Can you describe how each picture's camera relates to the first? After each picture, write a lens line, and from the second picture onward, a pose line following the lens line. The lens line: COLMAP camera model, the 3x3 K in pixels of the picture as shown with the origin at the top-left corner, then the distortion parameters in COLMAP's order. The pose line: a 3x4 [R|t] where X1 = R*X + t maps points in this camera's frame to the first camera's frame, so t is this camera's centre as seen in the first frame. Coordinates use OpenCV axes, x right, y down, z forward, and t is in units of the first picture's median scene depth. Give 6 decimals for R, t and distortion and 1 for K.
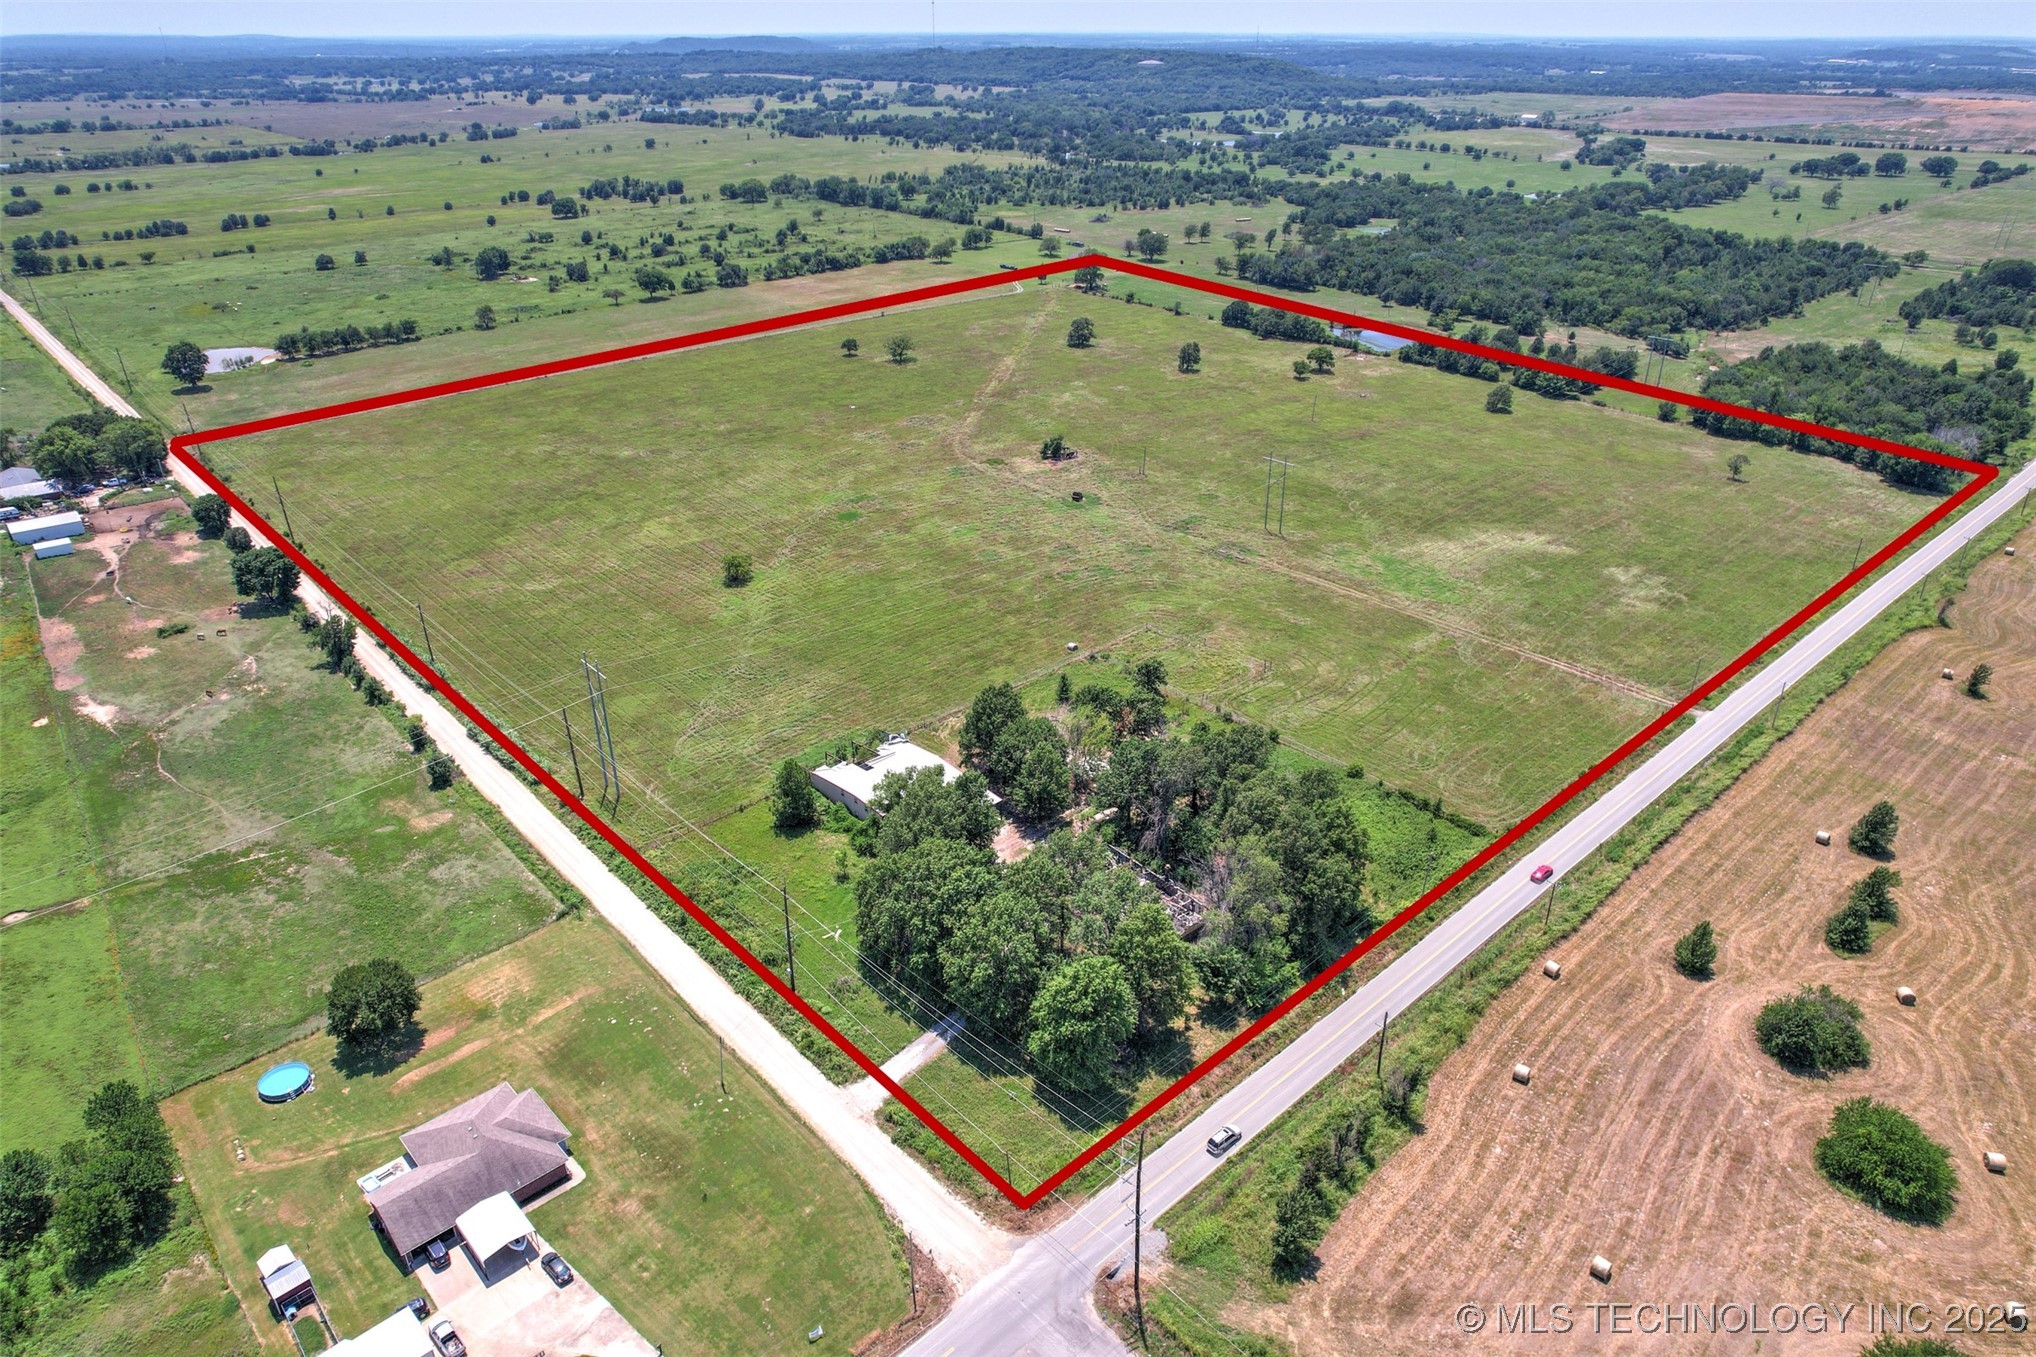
lens RADIAL K [[1304.3, 0, 1018.0], [0, 1304.3, 678.5], [0, 0, 1]] dist [-0.084898, 0.075396]
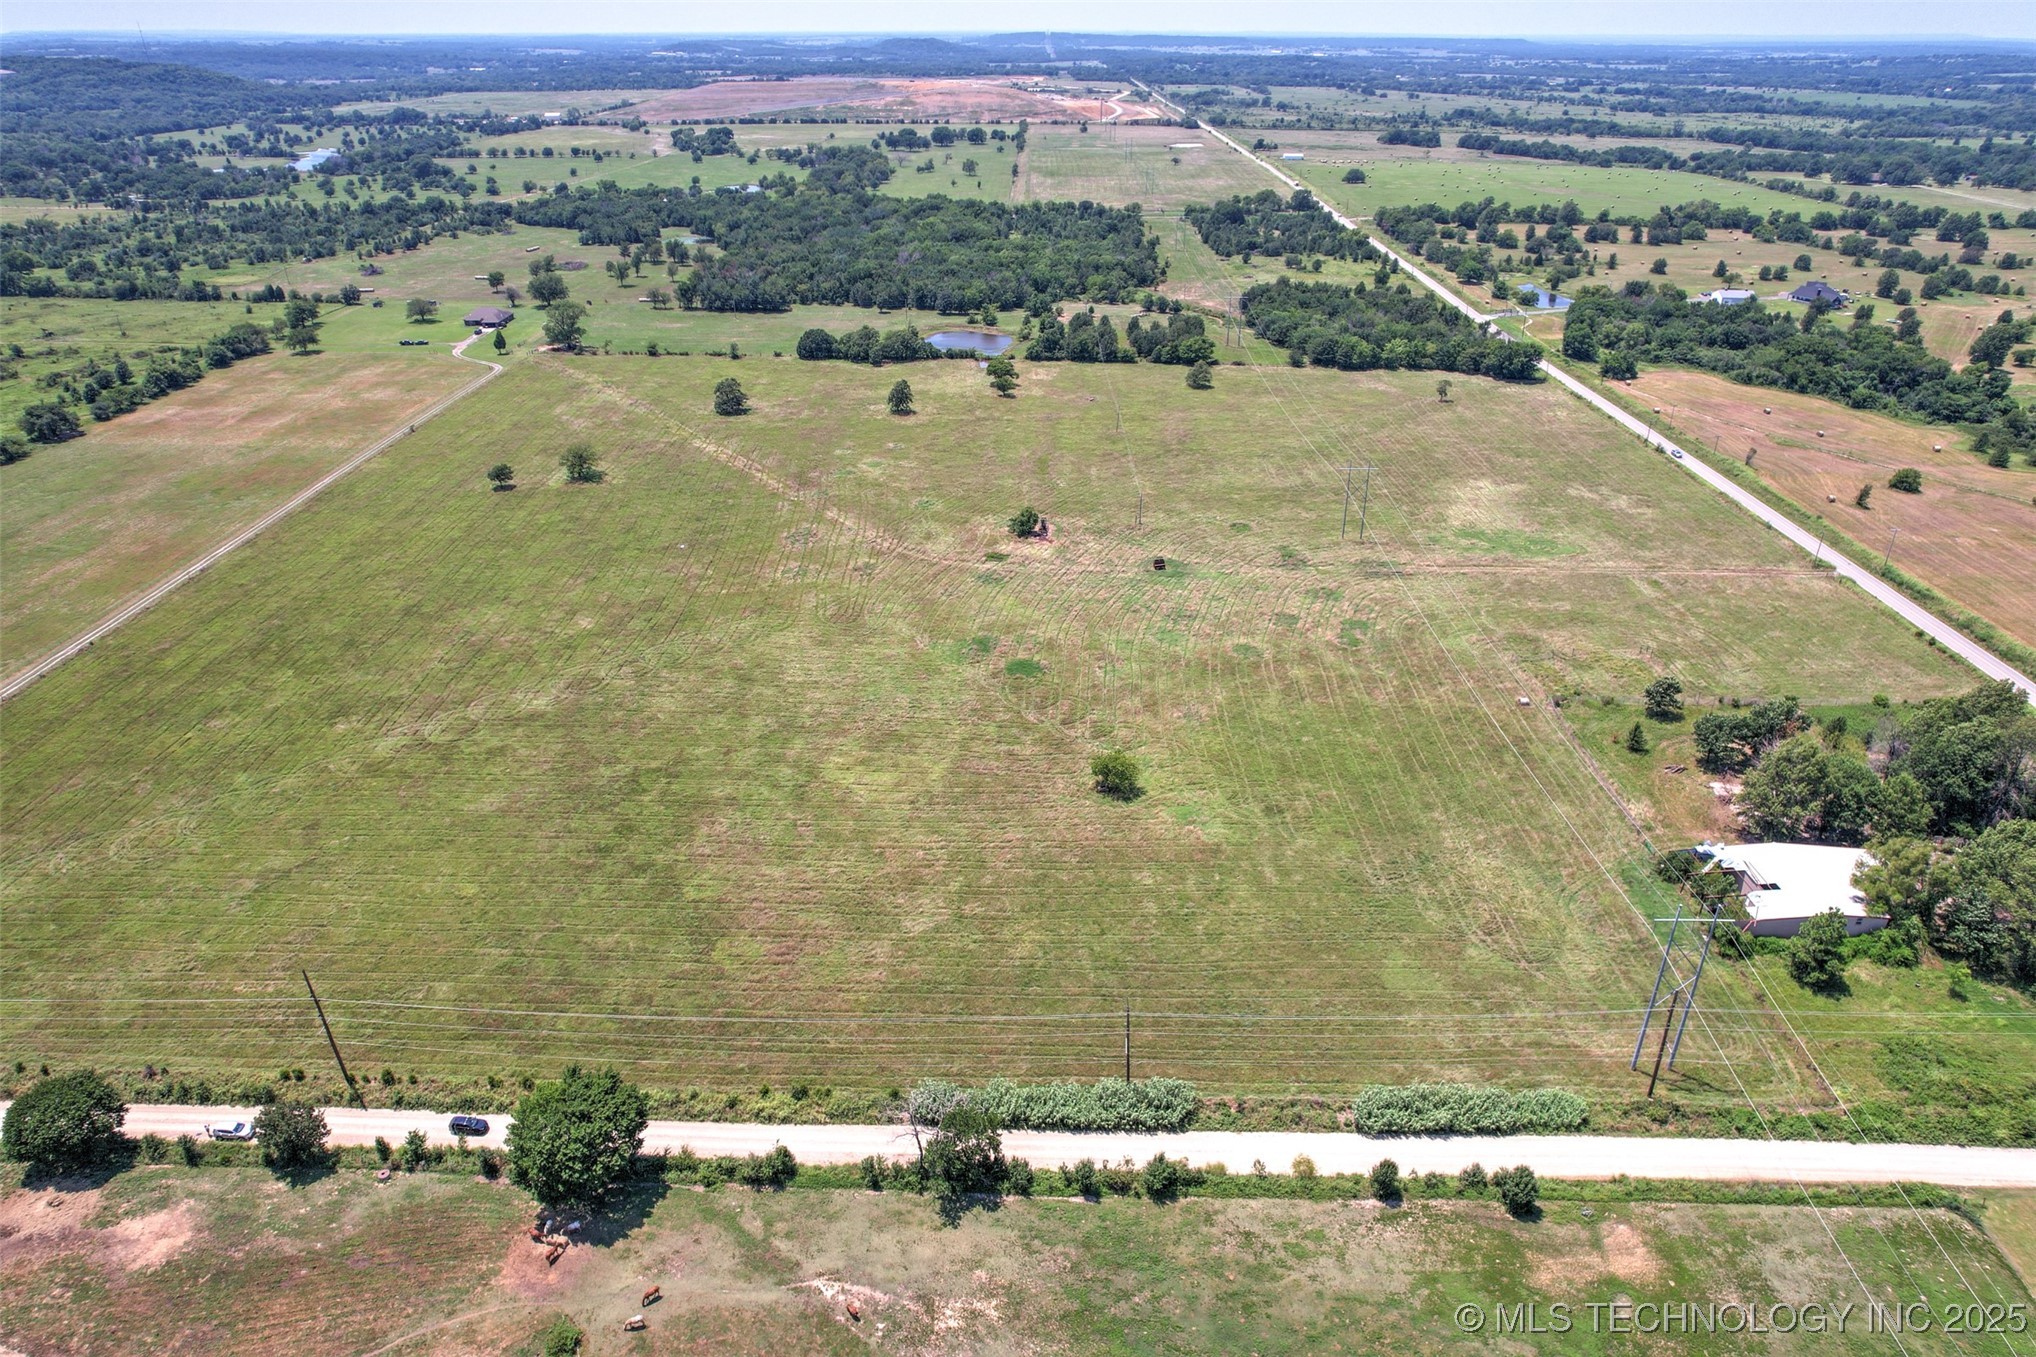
lens RADIAL K [[1304.3, 0, 1018.0], [0, 1304.3, 678.5], [0, 0, 1]] dist [-0.084898, 0.075396]
pose [[0.686105, -0.328687, 0.649018, -0.643661], [0.327419, 0.936172, 0.127983, -0.222913], [-0.649659, 0.124691, 0.749930, 0.443674]]
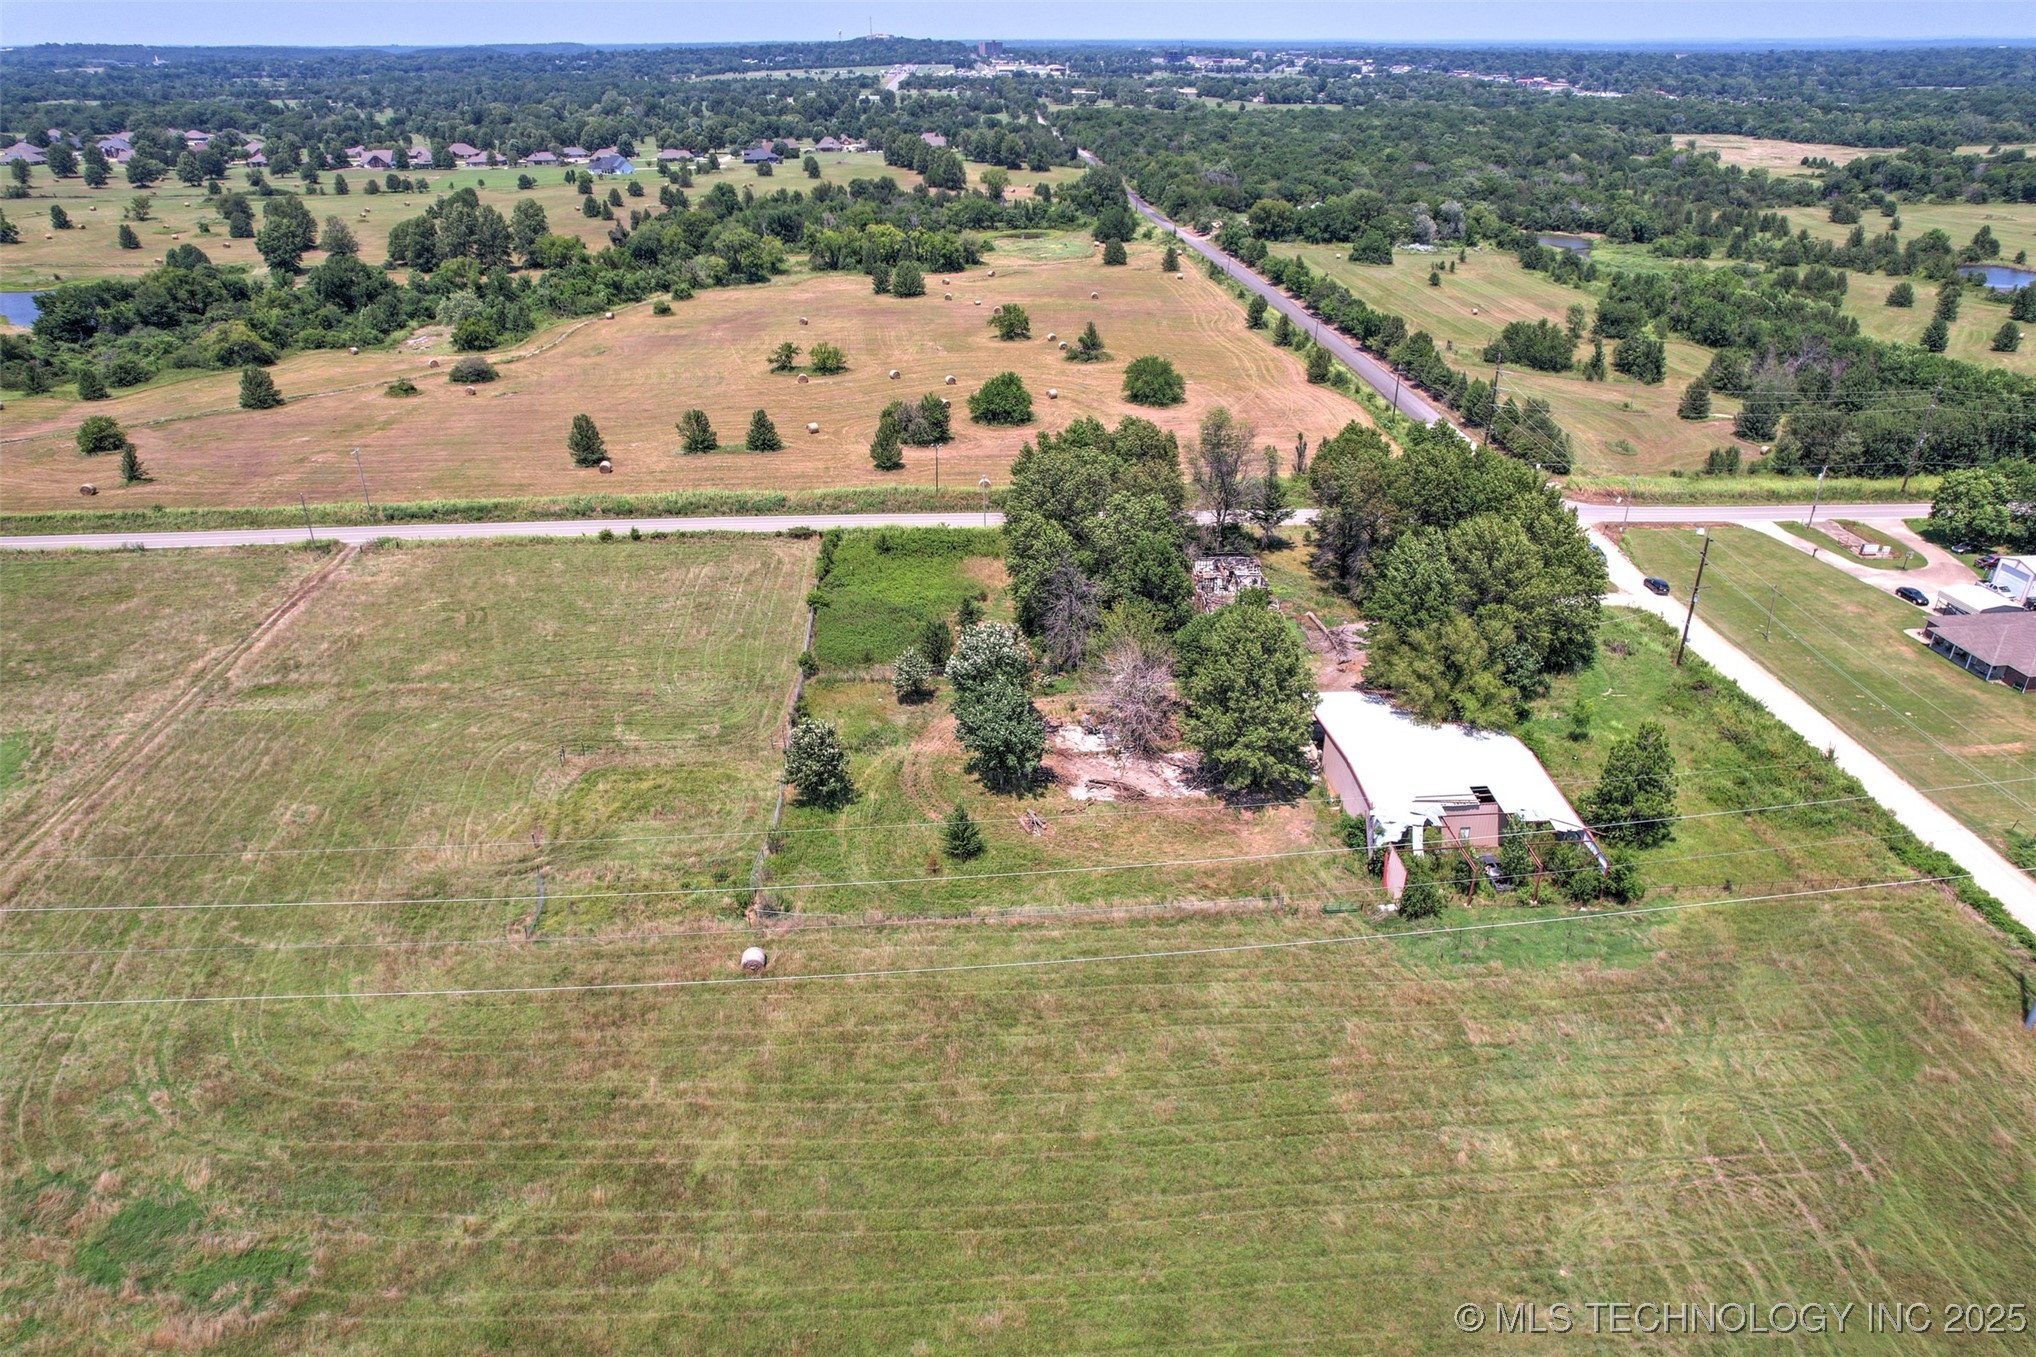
lens RADIAL K [[1304.3, 0, 1018.0], [0, 1304.3, 678.5], [0, 0, 1]] dist [-0.084898, 0.075396]
pose [[-0.778274, -0.280401, 0.561840, -0.167240], [0.286180, 0.638036, 0.714851, -0.263317], [-0.558919, 0.717137, -0.416322, 0.858664]]
